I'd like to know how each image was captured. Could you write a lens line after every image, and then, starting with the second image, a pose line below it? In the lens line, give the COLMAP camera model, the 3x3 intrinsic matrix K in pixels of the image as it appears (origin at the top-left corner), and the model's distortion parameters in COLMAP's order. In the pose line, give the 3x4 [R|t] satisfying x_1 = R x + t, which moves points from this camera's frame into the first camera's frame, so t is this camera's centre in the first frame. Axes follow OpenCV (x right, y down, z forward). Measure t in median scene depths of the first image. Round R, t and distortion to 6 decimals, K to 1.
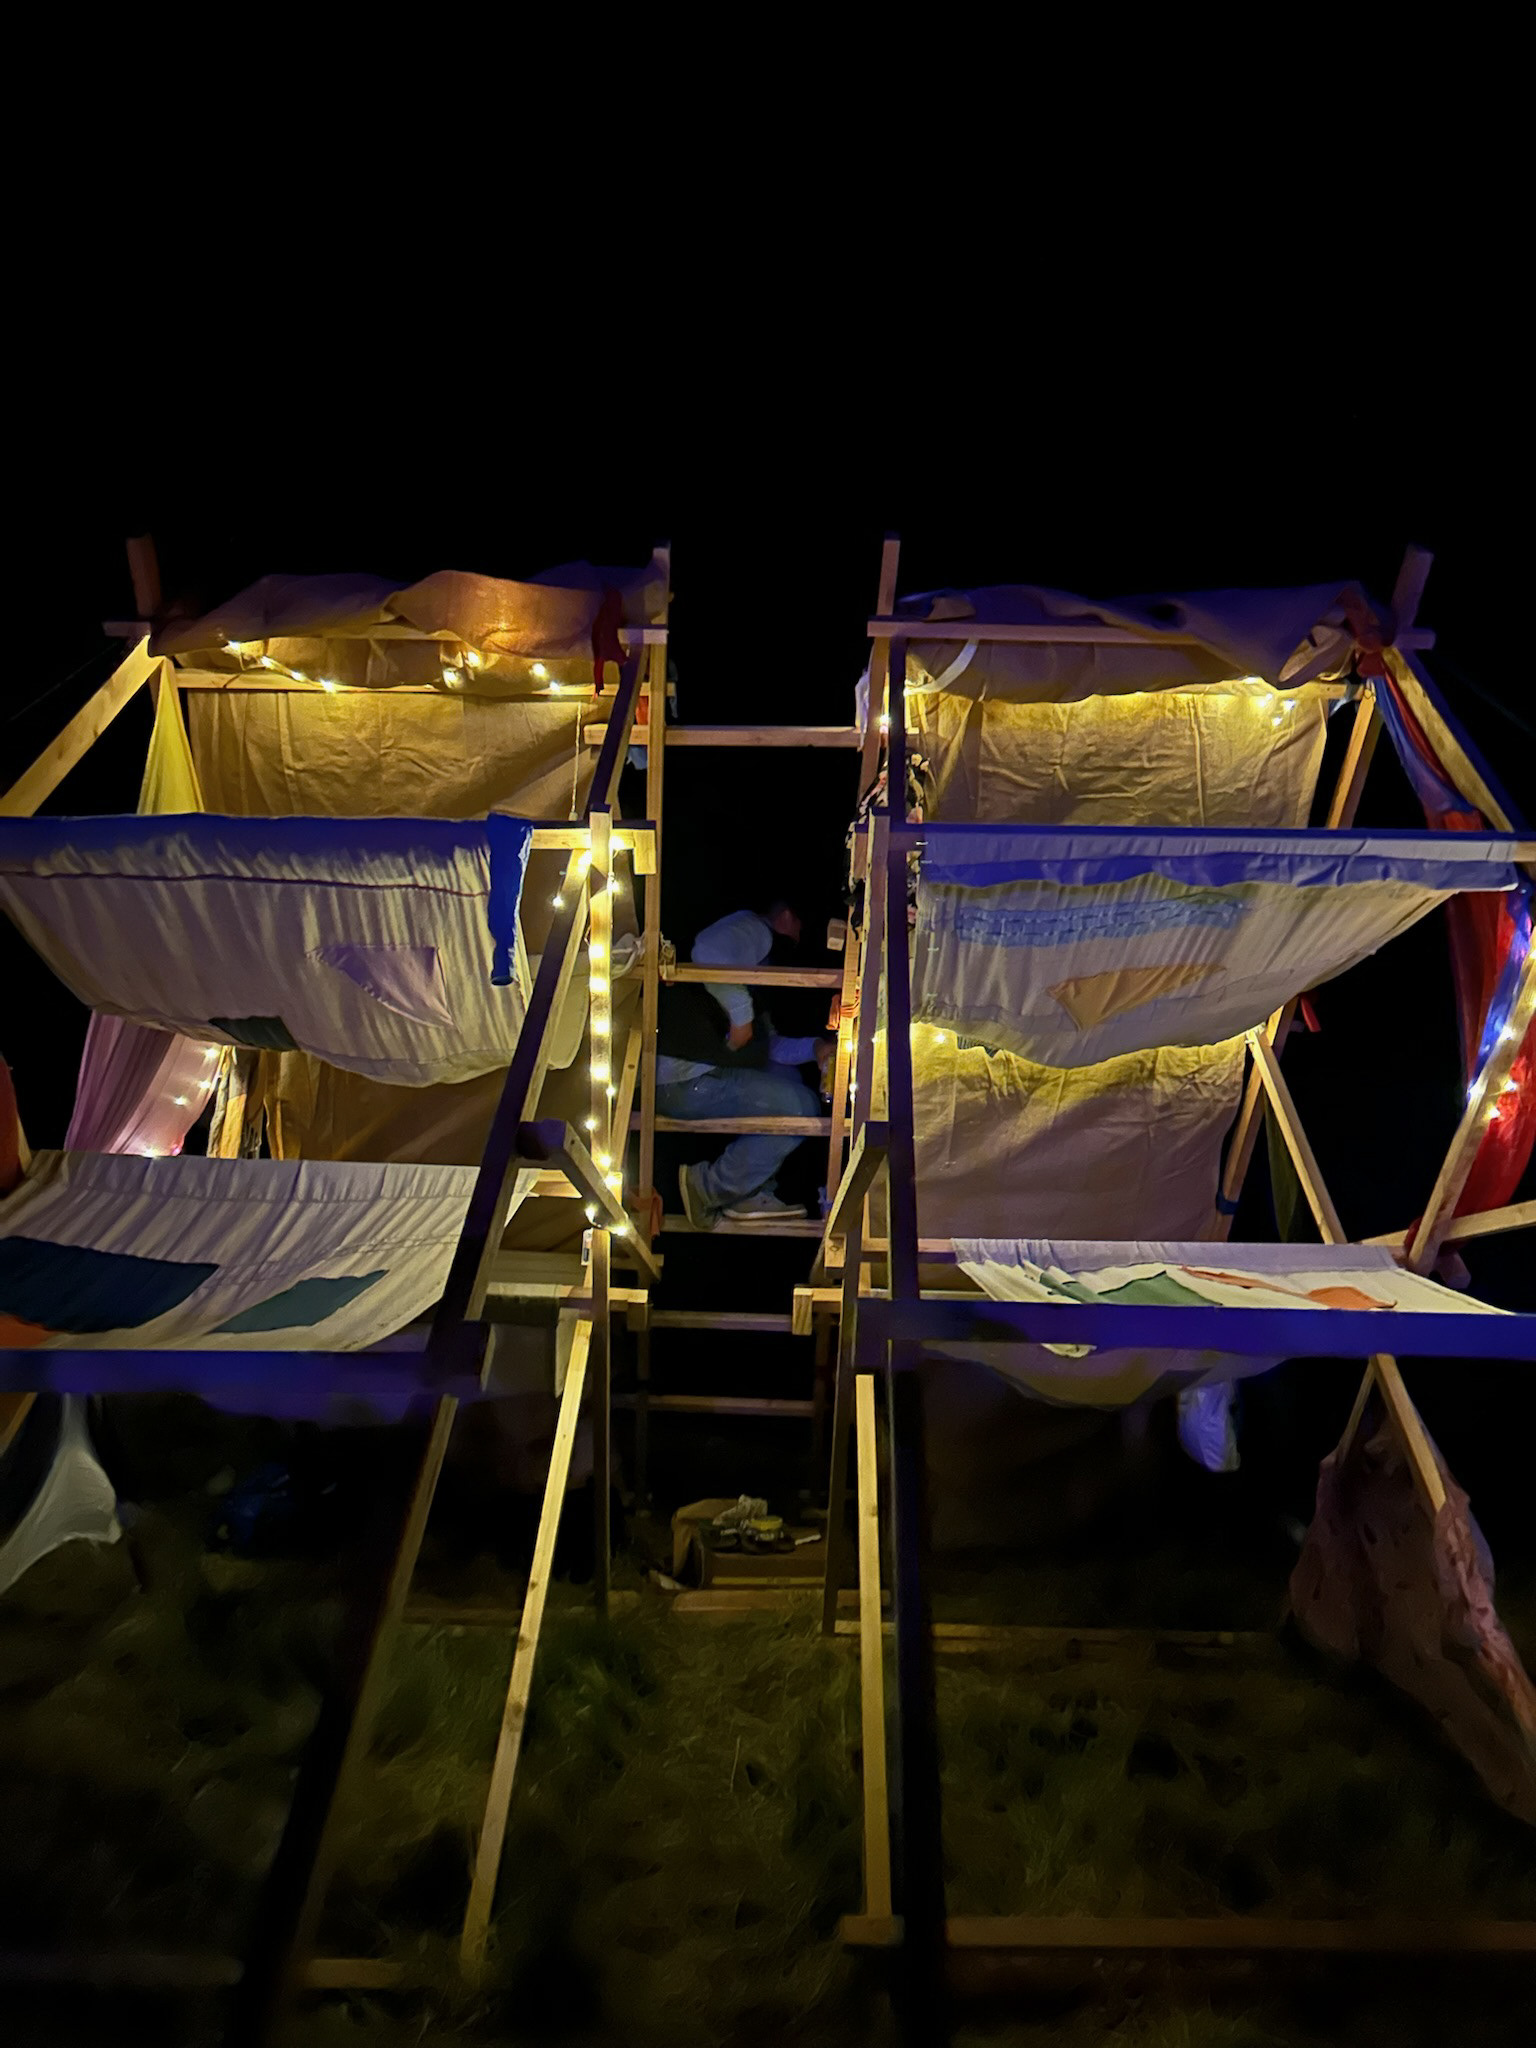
lens RADIAL K [[1535.0, 0, 771.2], [0, 1535.0, 994.2], [0, 0, 1]] dist [0.045996, -0.055824]
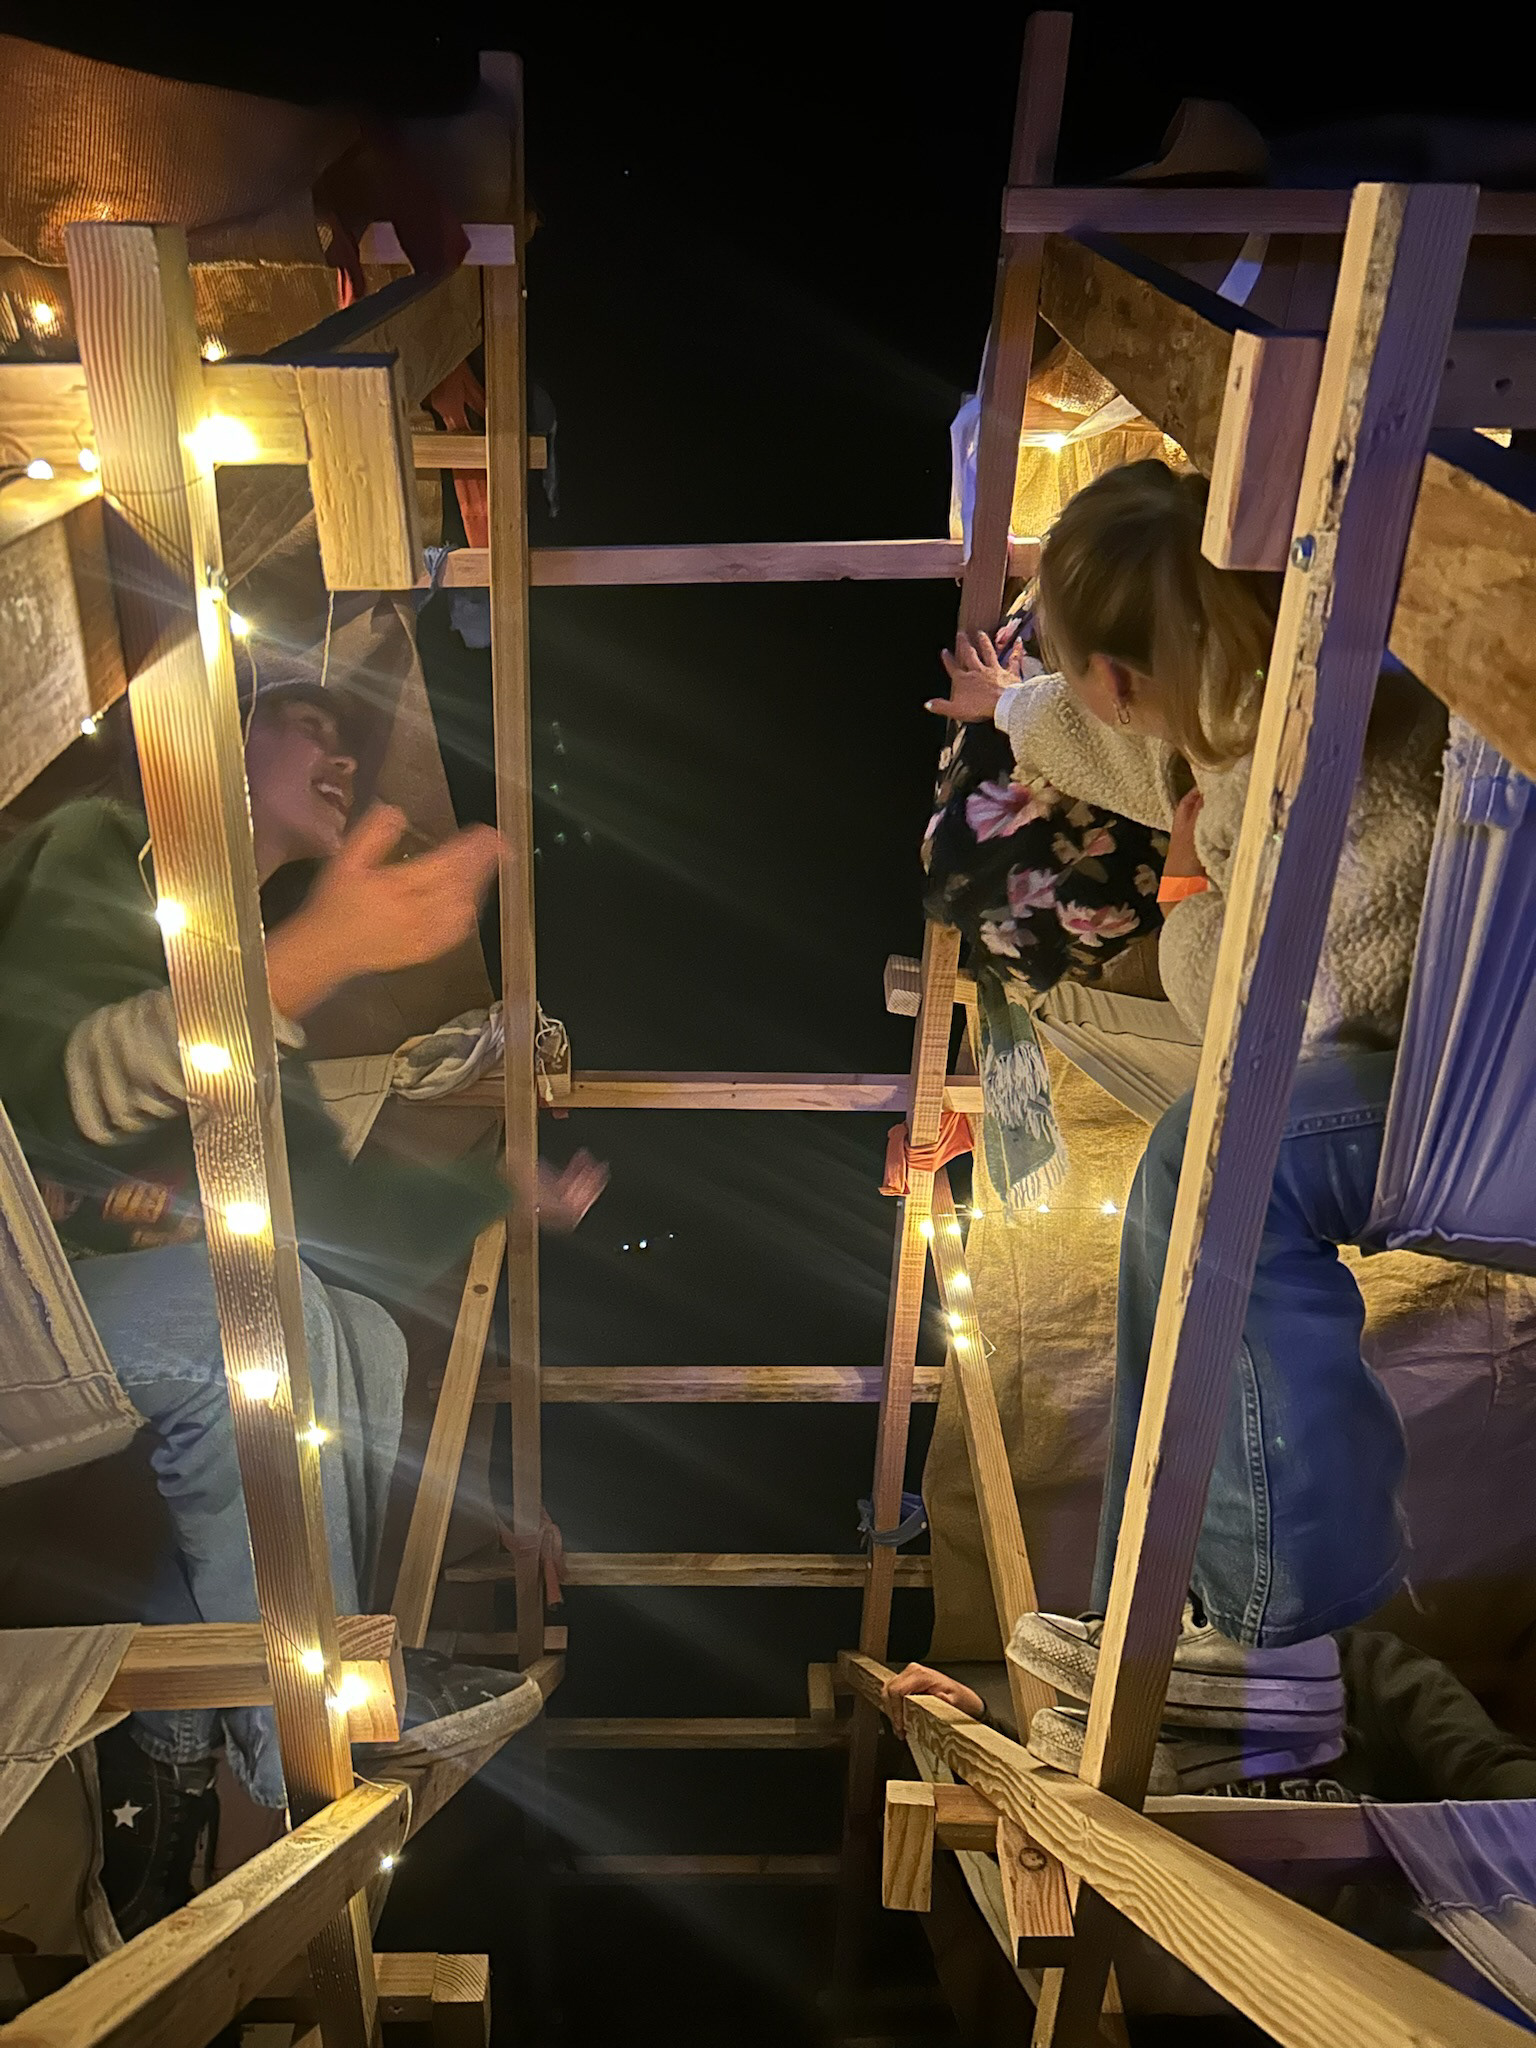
lens RADIAL K [[1535.0, 0, 754.9], [0, 1535.0, 1020.4], [0, 0, 1]] dist [0.045996, -0.055824]
pose [[0.998961, -0.028907, 0.035226, -0.024253], [0.031954, 0.995496, -0.089256, 0.011741], [-0.032487, 0.090289, 0.995386, 0.605147]]
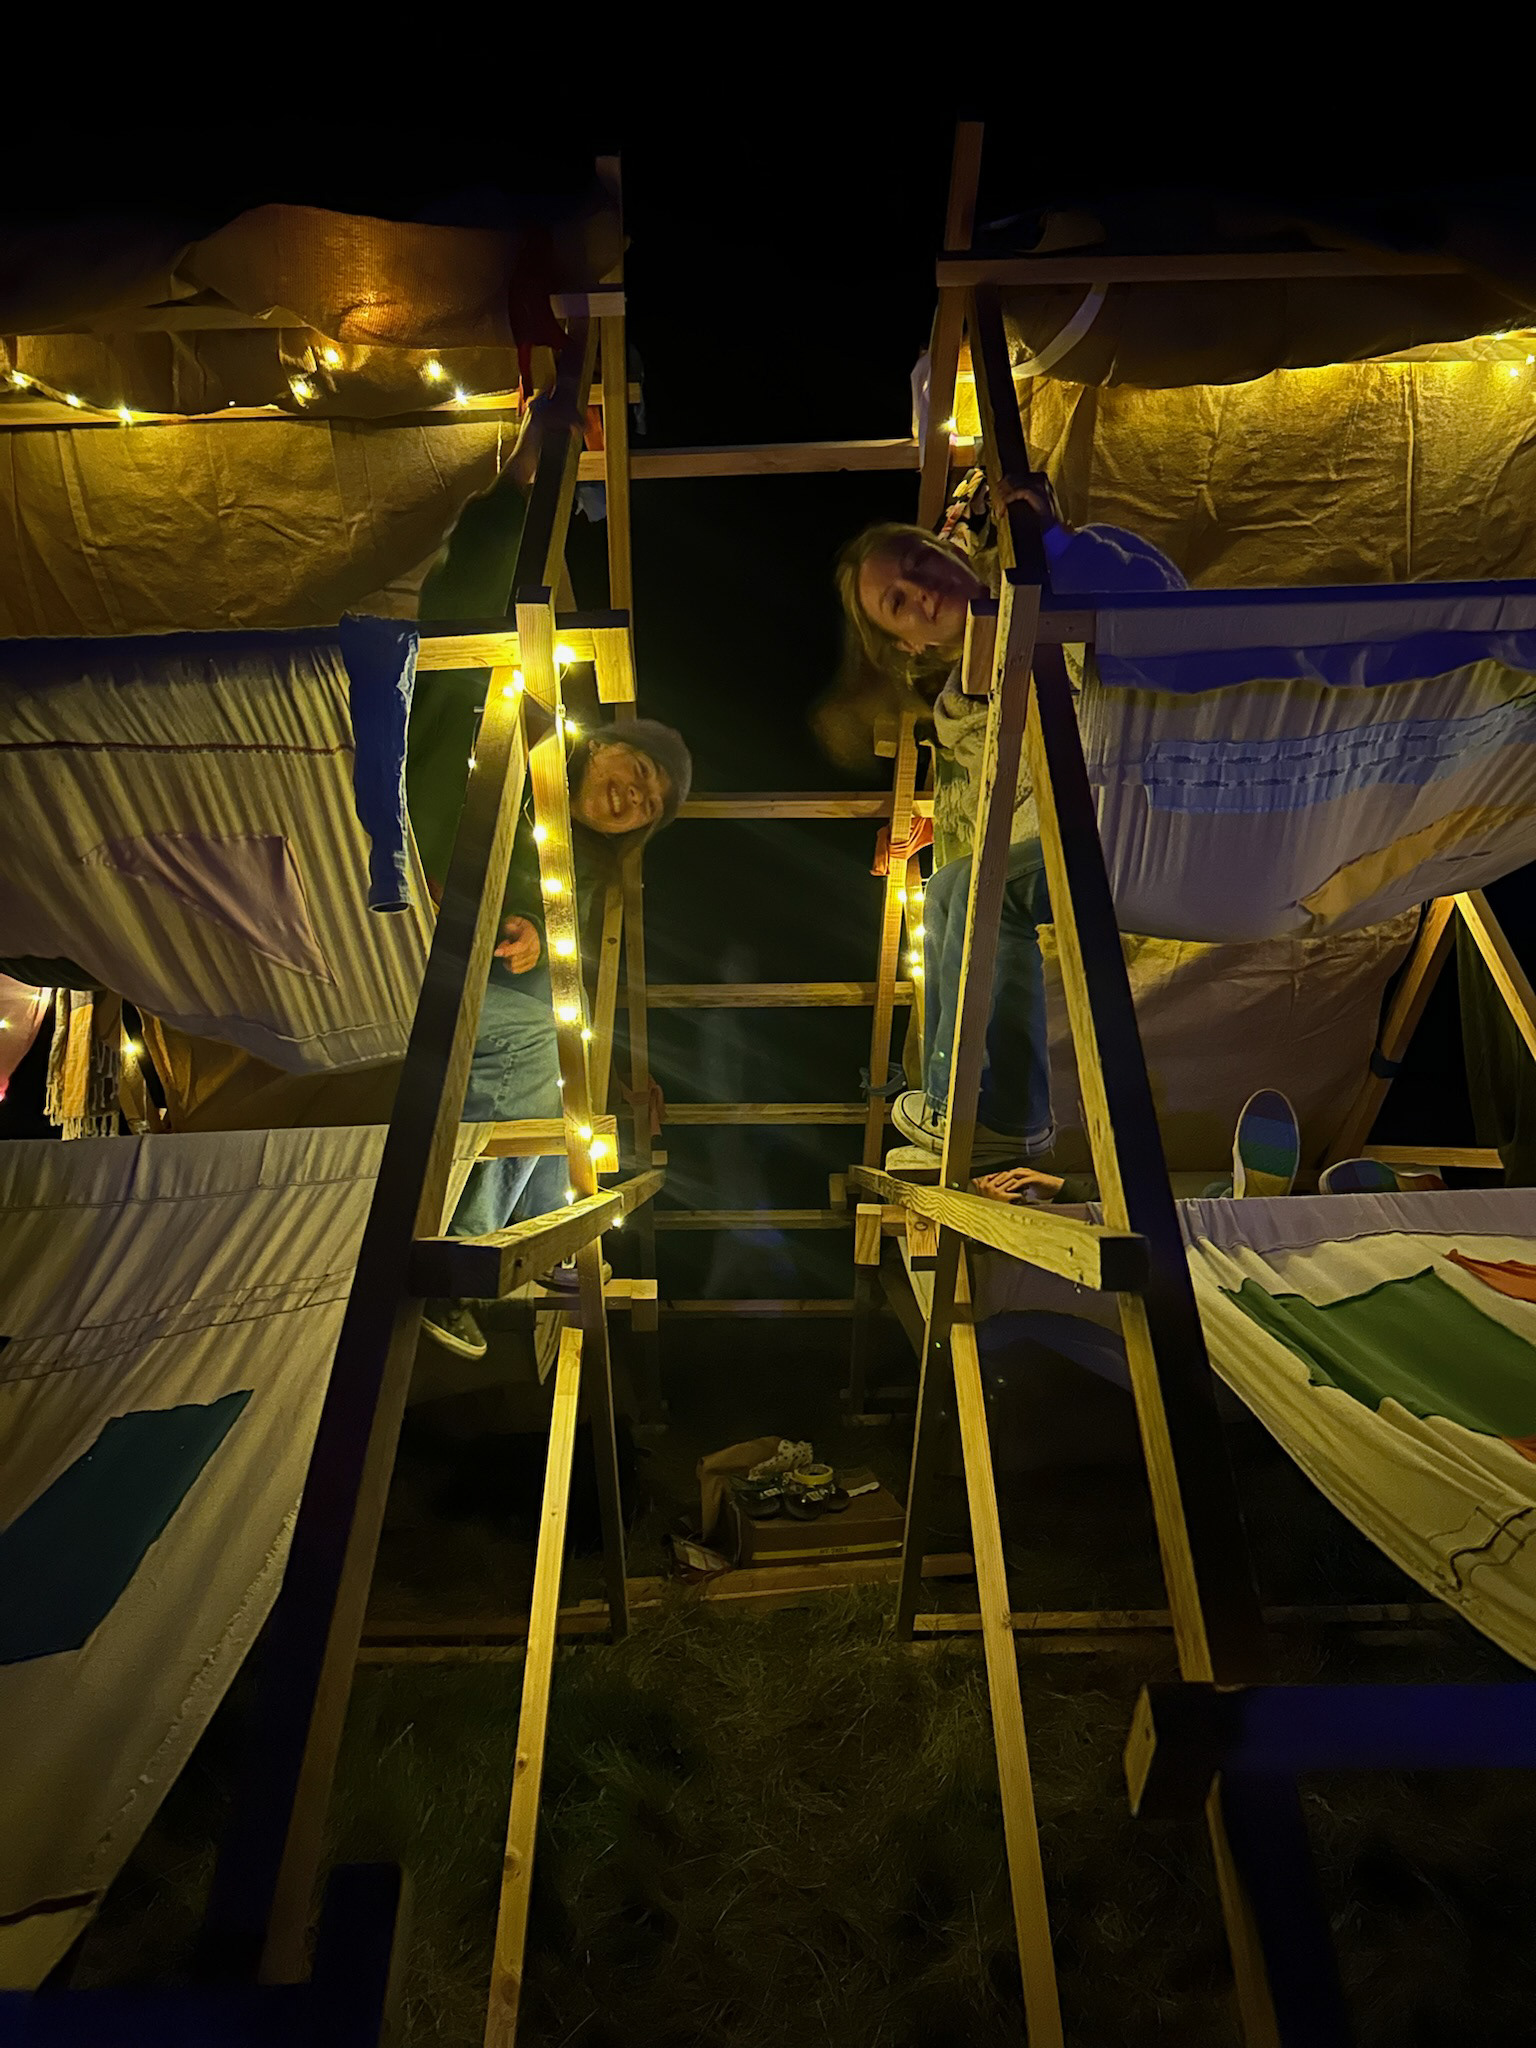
lens RADIAL K [[1535.0, 0, 750.4], [0, 1535.0, 1029.1], [0, 0, 1]] dist [0.045996, -0.055824]
pose [[0.998808, -0.048459, -0.005846, -0.025995], [0.048730, 0.983149, 0.176192, -0.044914], [-0.002790, -0.176266, 0.984339, 0.306120]]
